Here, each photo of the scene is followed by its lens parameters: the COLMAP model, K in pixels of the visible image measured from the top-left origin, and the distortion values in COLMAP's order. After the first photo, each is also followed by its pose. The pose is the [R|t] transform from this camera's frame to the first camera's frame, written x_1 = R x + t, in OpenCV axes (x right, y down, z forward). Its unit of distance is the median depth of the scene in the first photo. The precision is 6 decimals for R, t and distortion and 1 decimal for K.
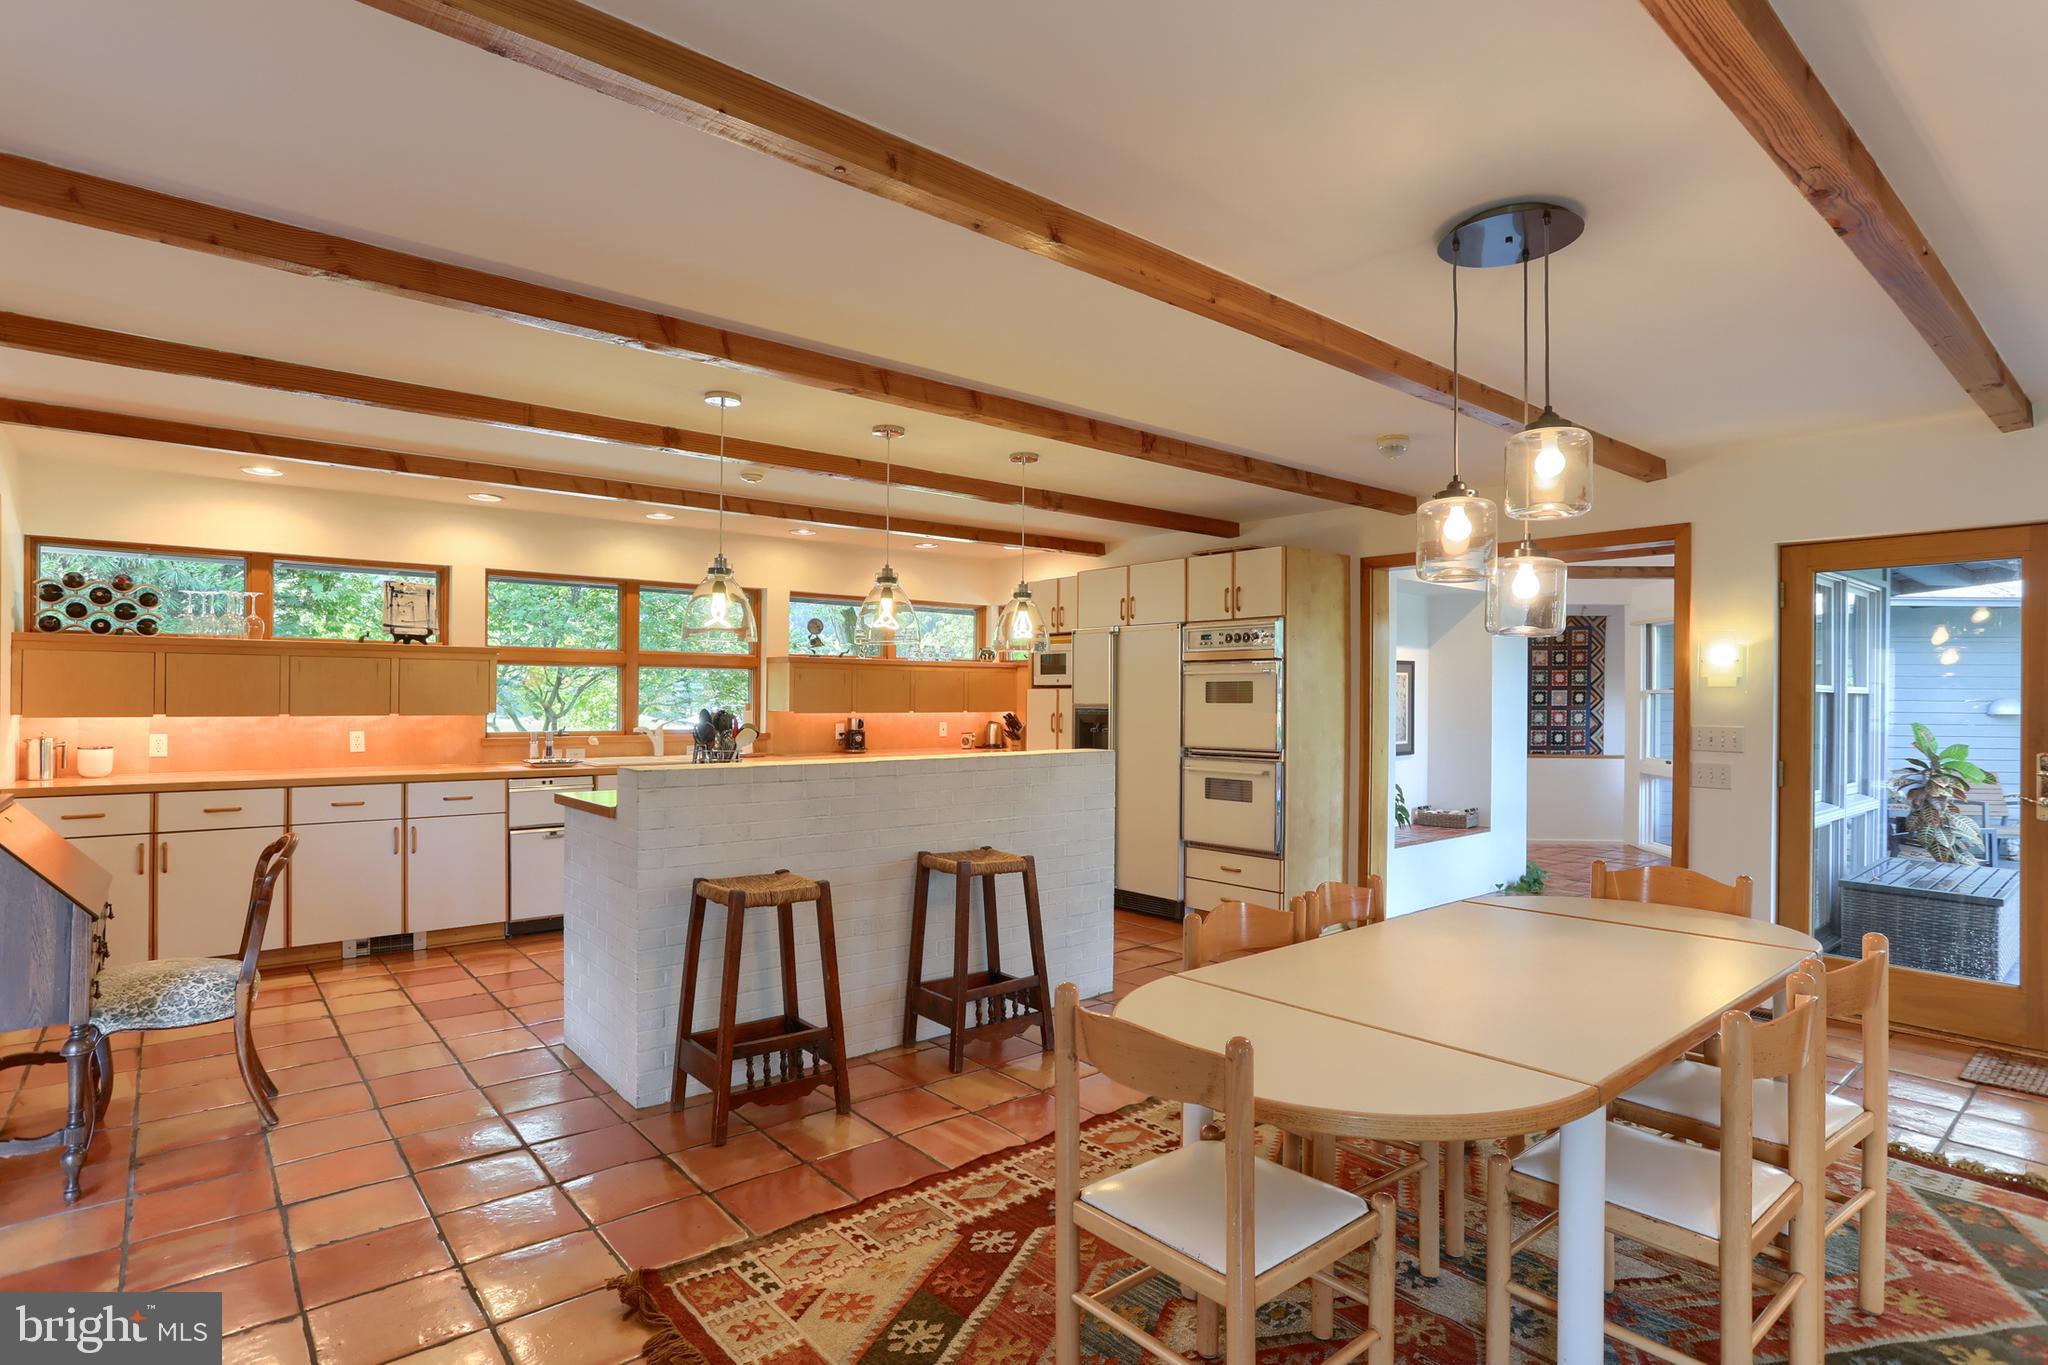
lens RADIAL K [[1020.7, 0, 1017.7], [0, 1020.7, 685.5], [0, 0, 1]] dist [-0.057524, 0.034569]
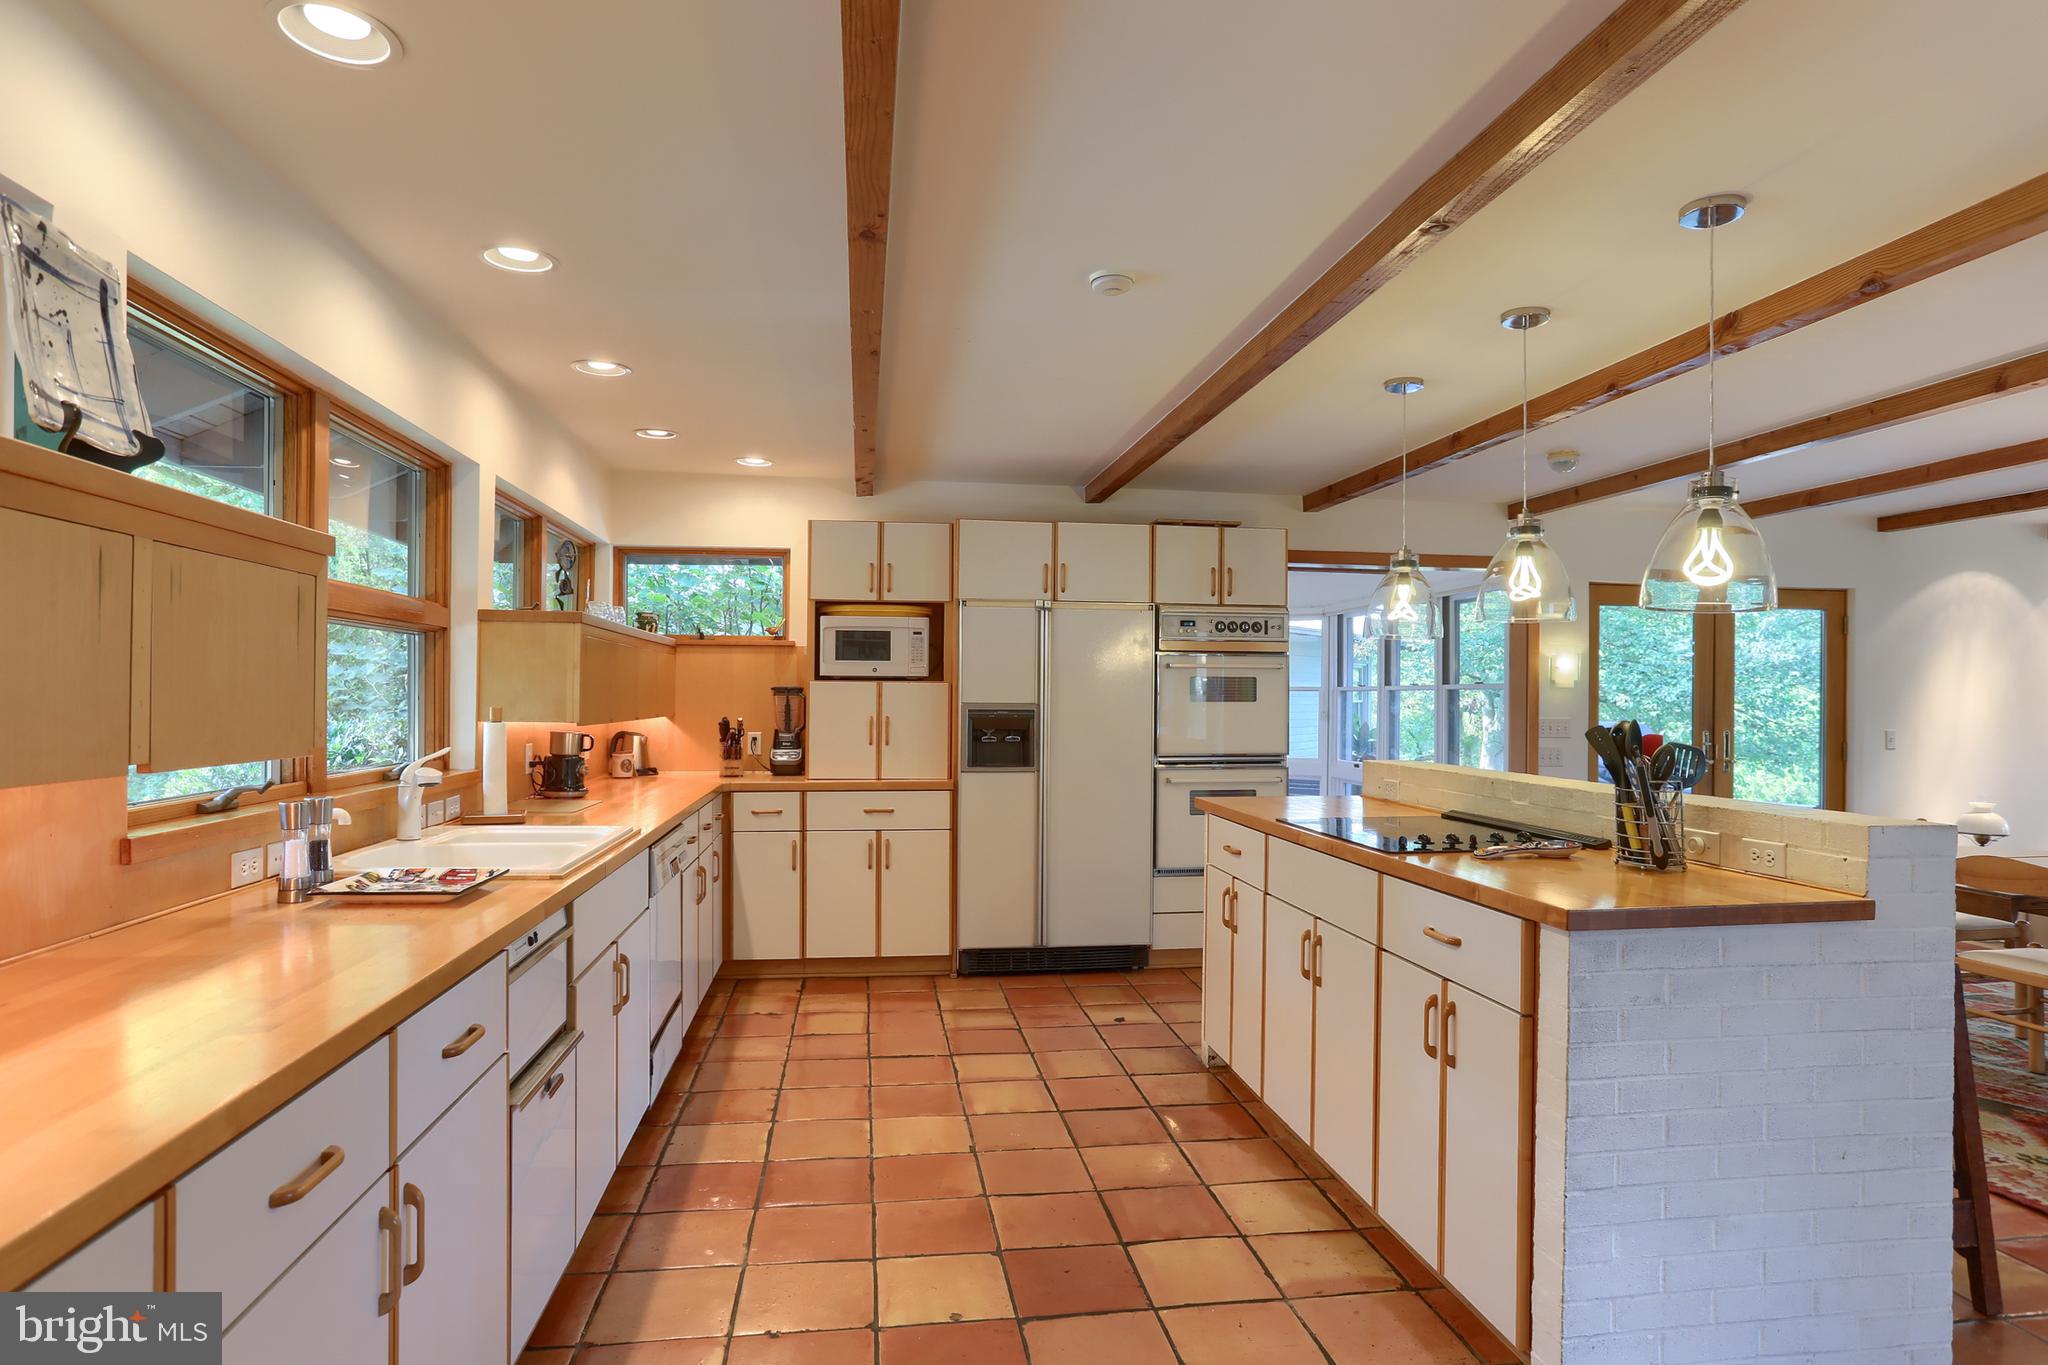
lens RADIAL K [[1128.4, 0, 1019.7], [0, 1128.4, 690.4], [0, 0, 1]] dist [-0.034612, 0.000456]
pose [[0.525496, 0.002939, 0.850791, -0.728298], [-0.012839, 0.999908, 0.004476, 0.006079], [-0.850699, -0.013275, 0.525485, 0.673314]]
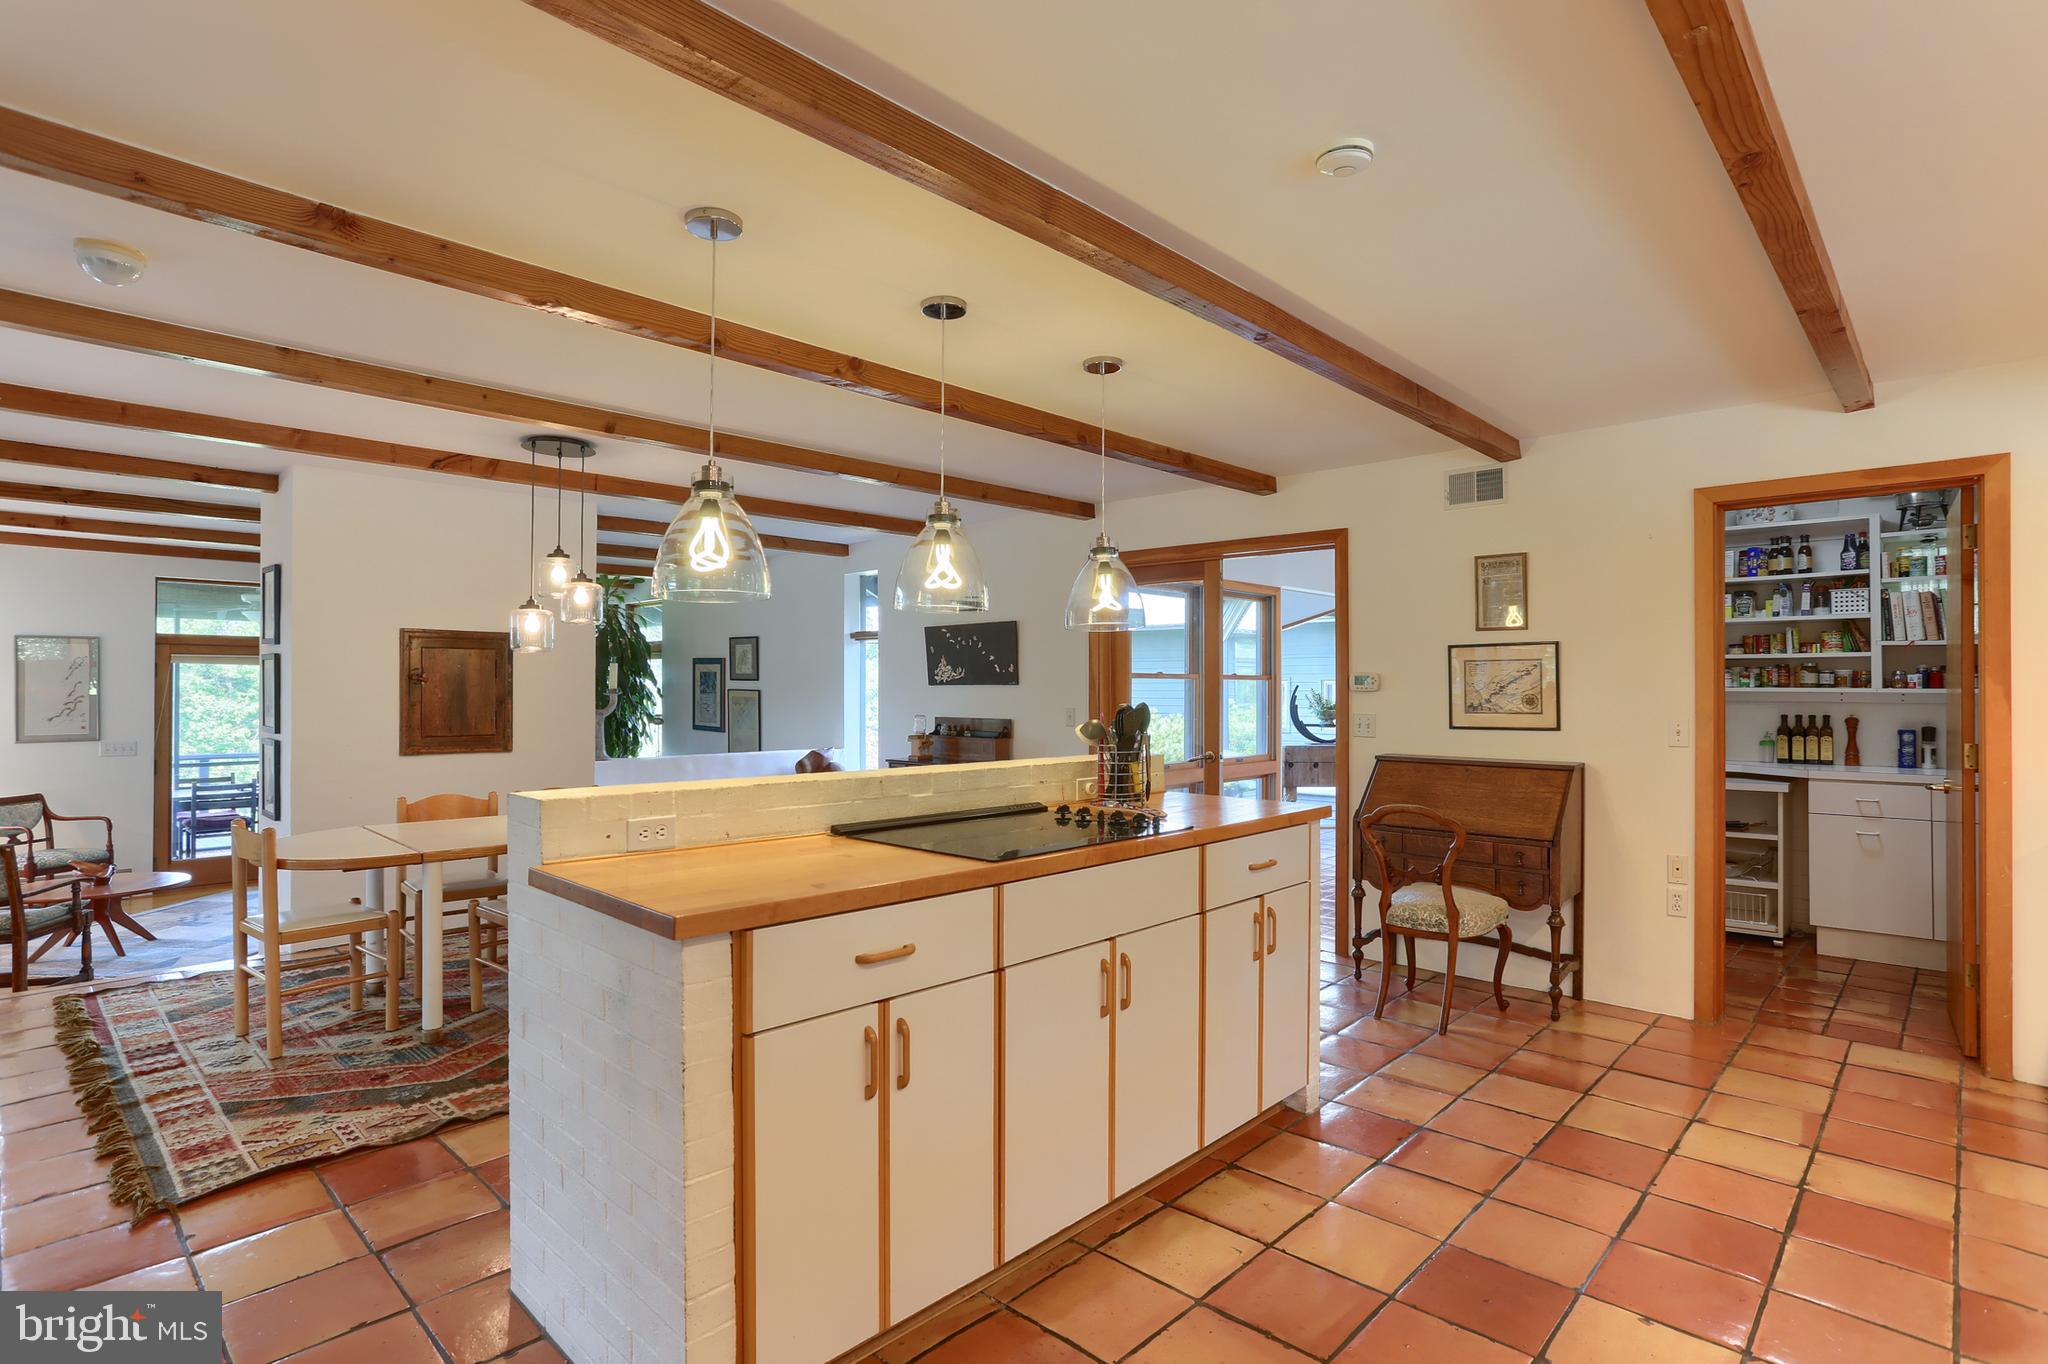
lens RADIAL K [[1020.7, 0, 1017.7], [0, 1020.7, 685.0], [0, 0, 1]] dist [-0.057524, 0.034569]
pose [[-0.993361, -0.007086, -0.114824, -0.069147], [-0.005063, 0.999827, -0.017904, 0.018136], [0.114931, -0.017204, -0.993224, 1.289174]]
